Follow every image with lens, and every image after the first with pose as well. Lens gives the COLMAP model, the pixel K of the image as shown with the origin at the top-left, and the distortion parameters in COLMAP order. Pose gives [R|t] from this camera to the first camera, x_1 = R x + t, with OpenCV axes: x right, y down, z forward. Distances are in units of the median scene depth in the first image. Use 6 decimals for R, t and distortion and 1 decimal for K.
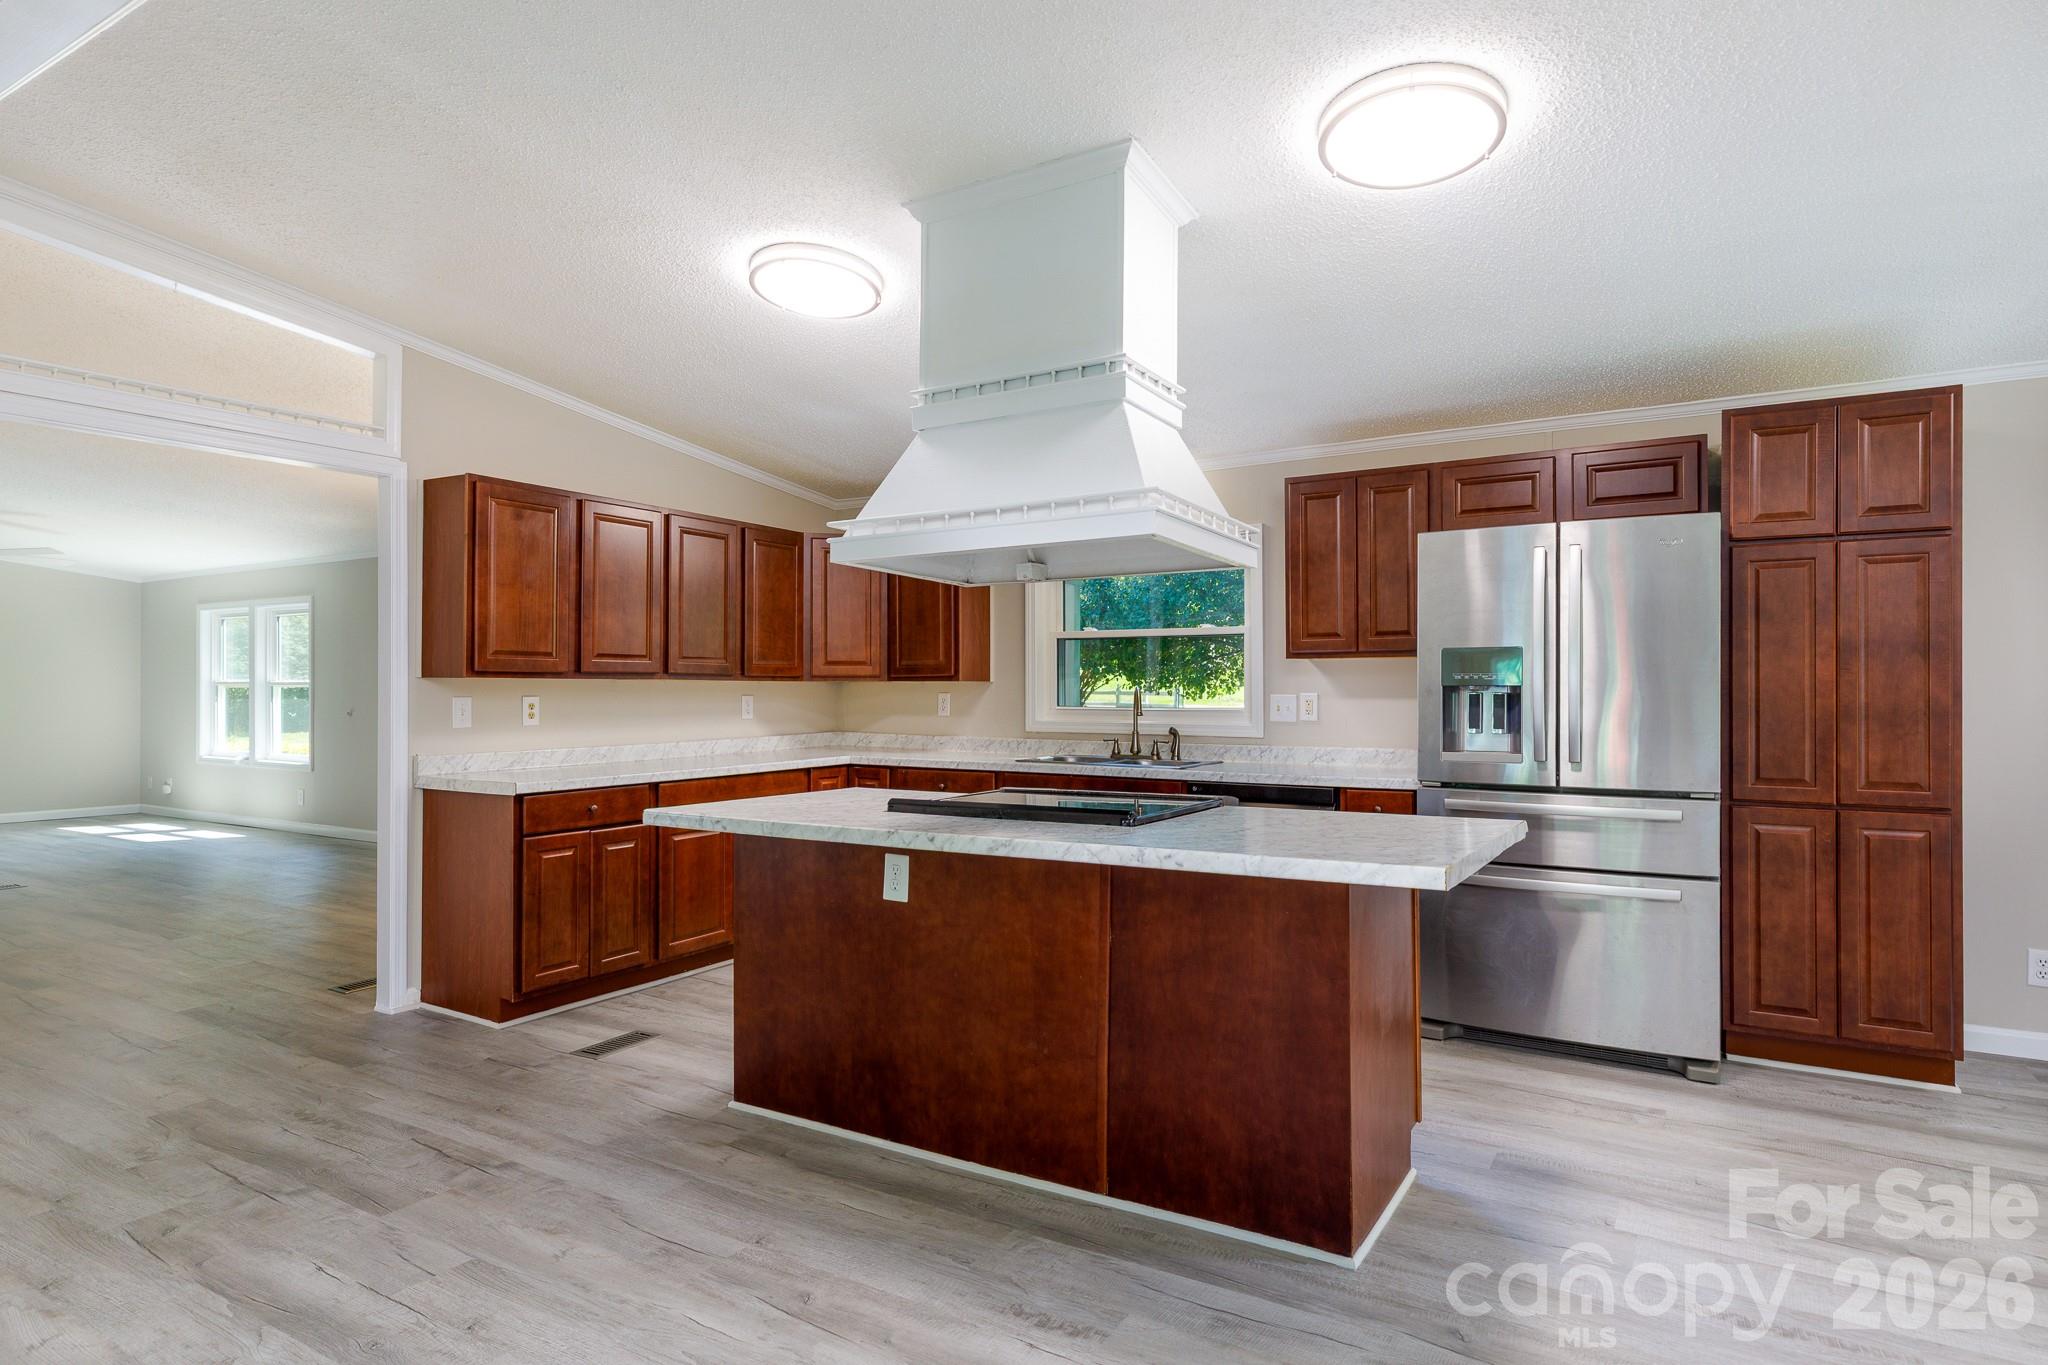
lens RADIAL K [[1110.1, 0, 1028.0], [0, 1110.1, 695.9], [0, 0, 1]] dist [-0.004369, -0.000786]
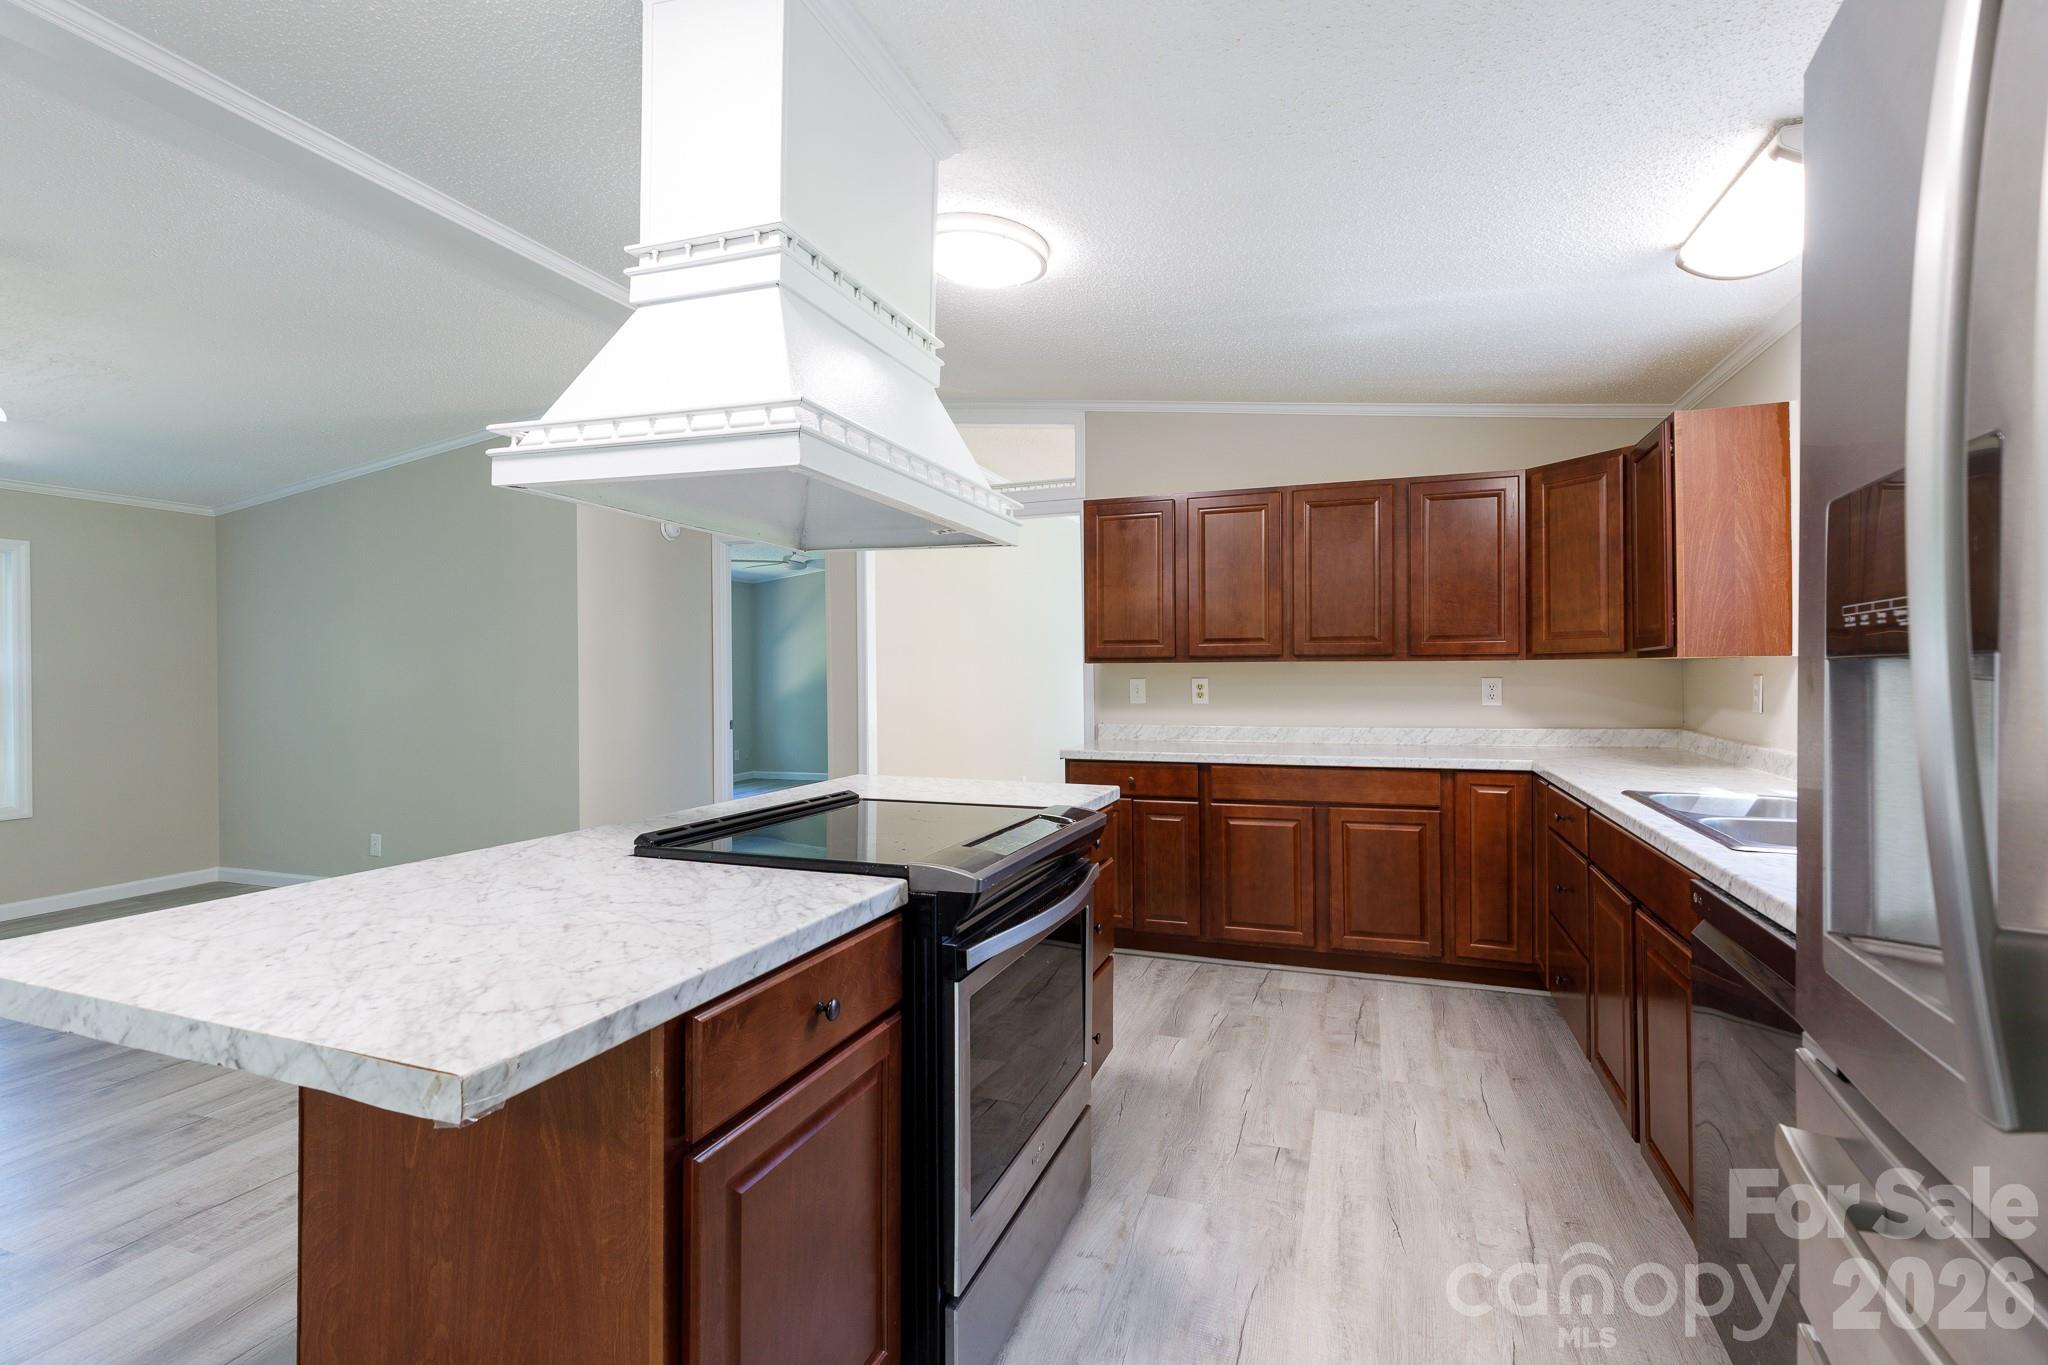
lens RADIAL K [[922.9, 0, 1031.9], [0, 922.9, 678.1], [0, 0, 1]] dist [0.004272, 0.000718]
pose [[0.189902, 0.005542, -0.981787, 0.455734], [-0.000186, 0.999984, 0.005609, -0.005099], [0.981803, -0.000883, 0.189900, 0.662203]]
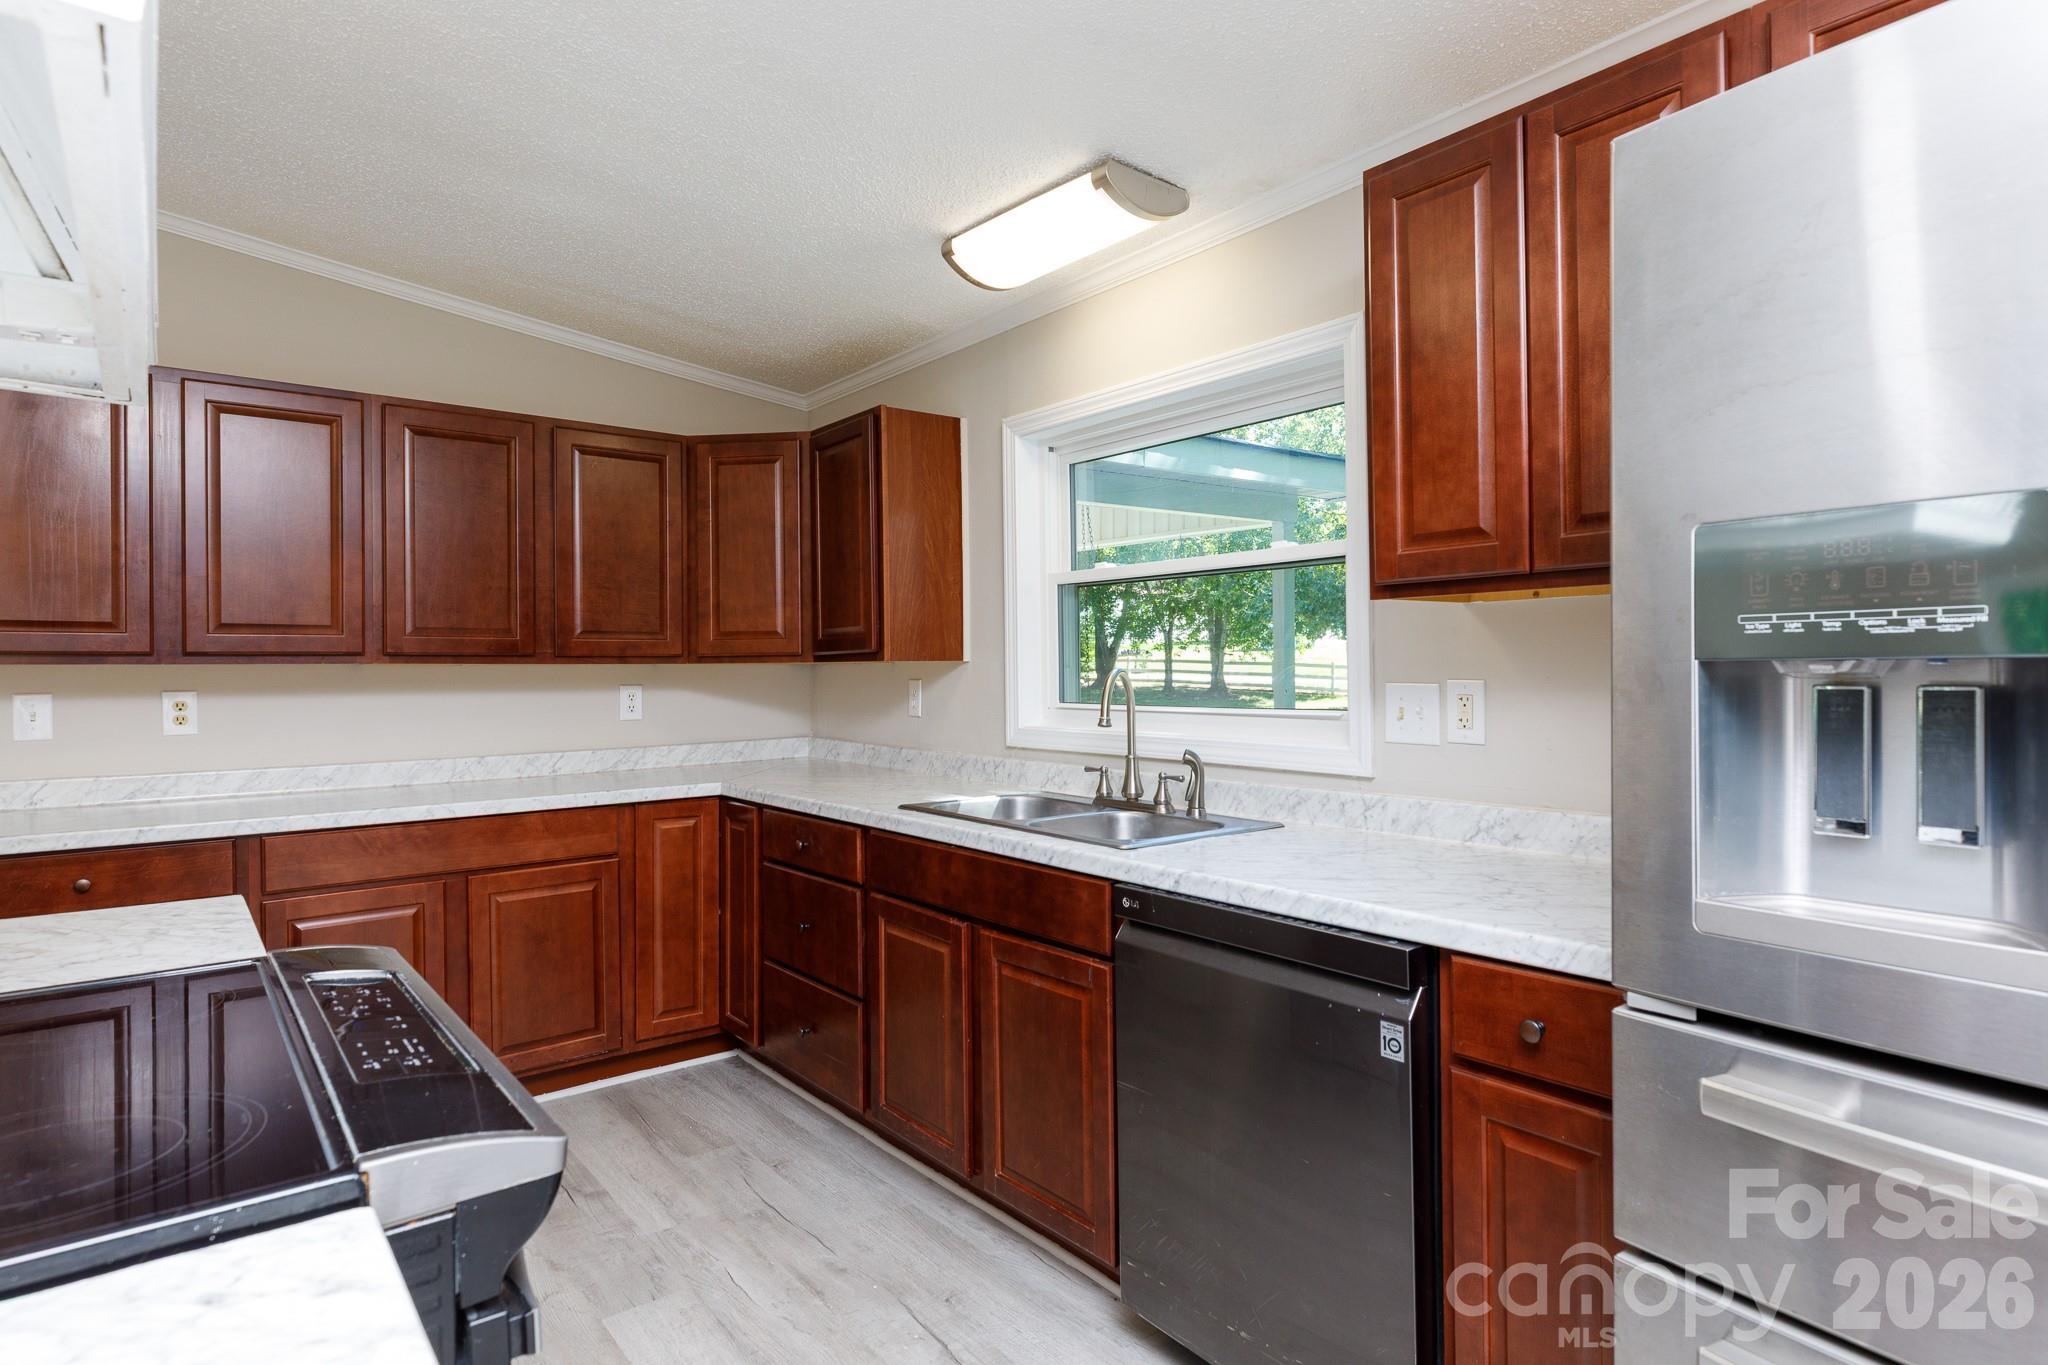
lens RADIAL K [[1110.1, 0, 1027.5], [0, 1110.1, 676.4], [0, 0, 1]] dist [-0.004369, -0.000786]
pose [[0.936650, -0.006132, -0.350212, 0.261891], [0.006265, 0.999980, -0.000755, -0.004929], [0.350210, -0.001487, 0.936670, 0.567986]]
